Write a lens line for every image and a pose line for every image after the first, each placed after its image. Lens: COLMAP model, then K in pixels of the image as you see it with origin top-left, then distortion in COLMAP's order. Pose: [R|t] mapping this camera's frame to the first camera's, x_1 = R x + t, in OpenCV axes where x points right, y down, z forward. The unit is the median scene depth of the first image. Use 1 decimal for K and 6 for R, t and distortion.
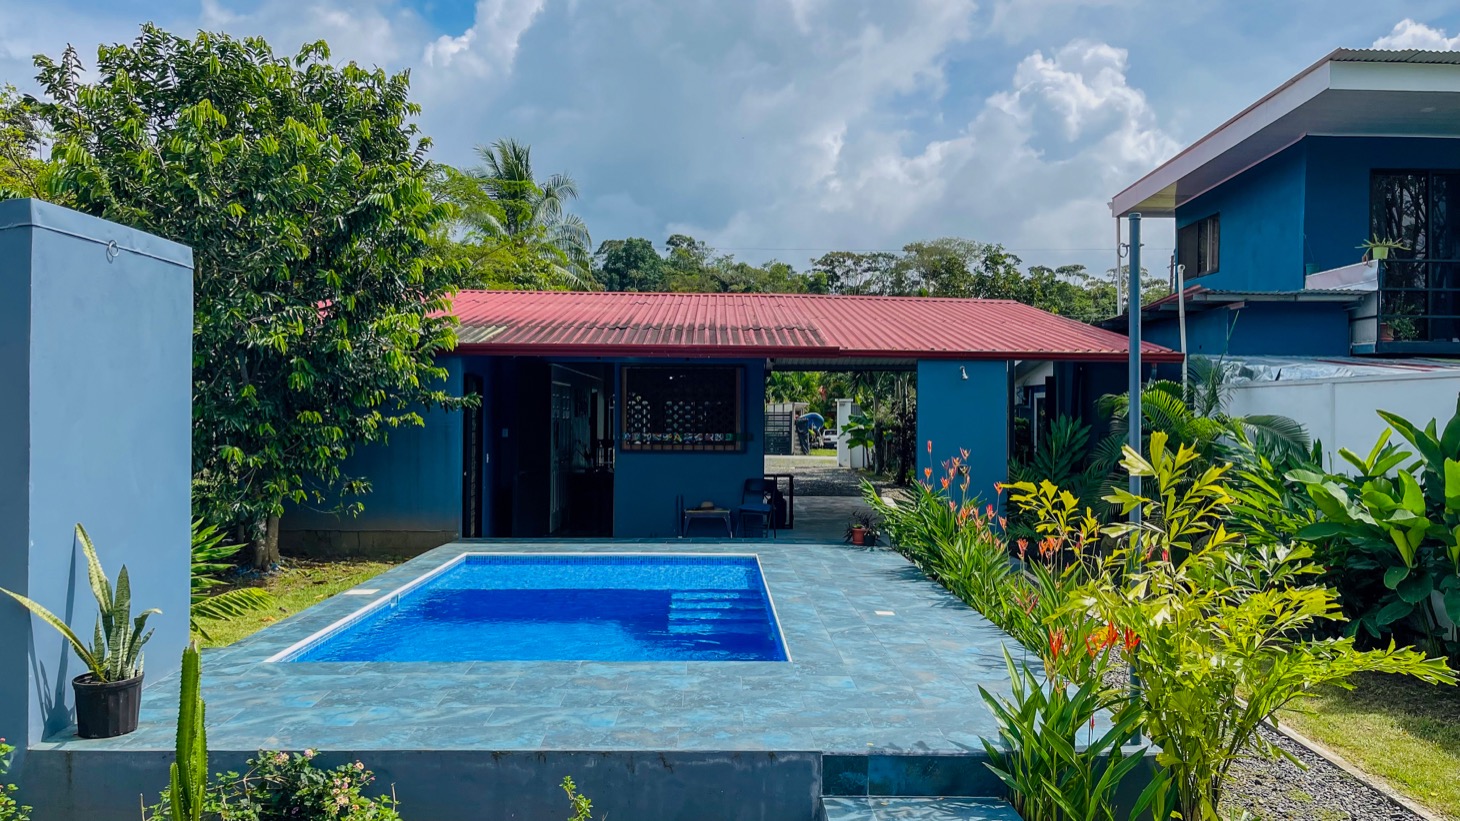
lens RADIAL K [[1101.7, 0, 731.8], [0, 1101.7, 411.1], [0, 0, 1]] dist [0.028382, -0.008142]
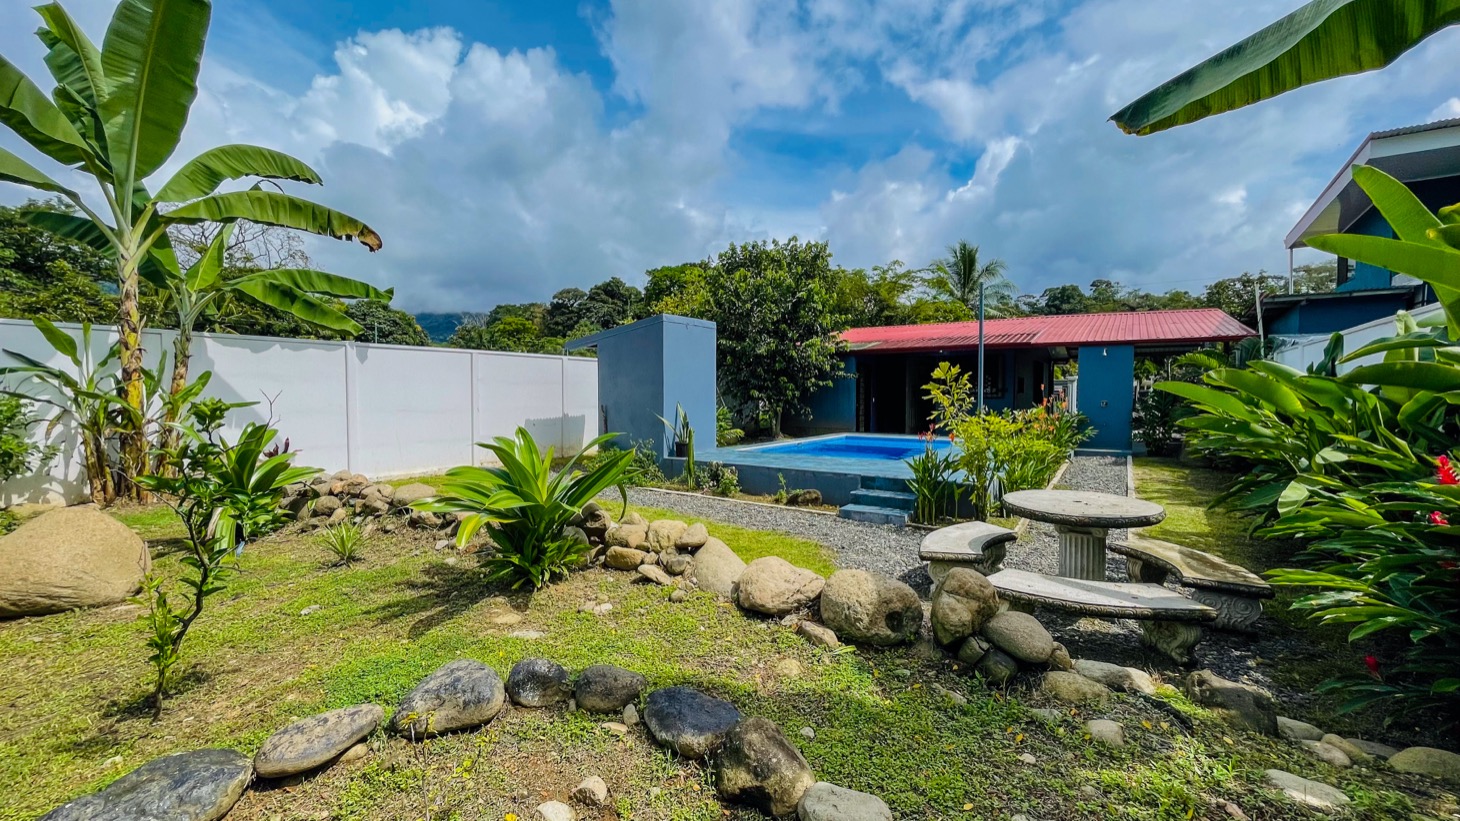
lens RADIAL K [[591.2, 0, 723.8], [0, 591.2, 405.6], [0, 0, 1]] dist [-0.004645, 0.001203]
pose [[0.811291, 0.003249, -0.584634, 0.284782], [0.008845, 0.999802, 0.017830, 0.034414], [0.584576, -0.019637, 0.811101, -0.208328]]
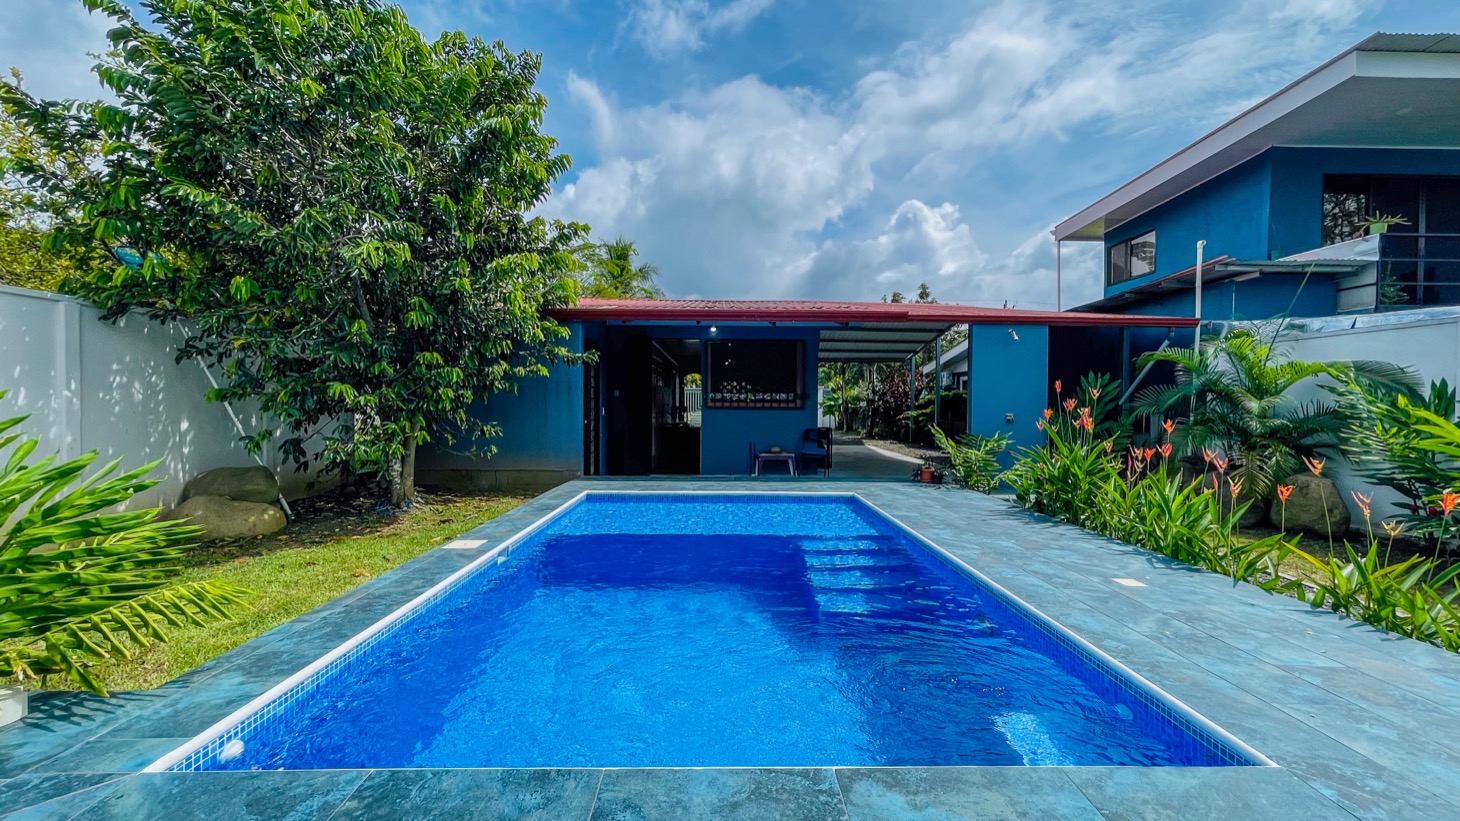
lens RADIAL K [[591.2, 0, 725.6], [0, 591.2, 409.7], [0, 0, 1]] dist [-0.004645, 0.001203]
pose [[0.999977, -0.000664, -0.006805, -0.092623], [0.000748, 0.999923, 0.012391, 0.038191], [0.006796, -0.012396, 0.999900, 0.390413]]
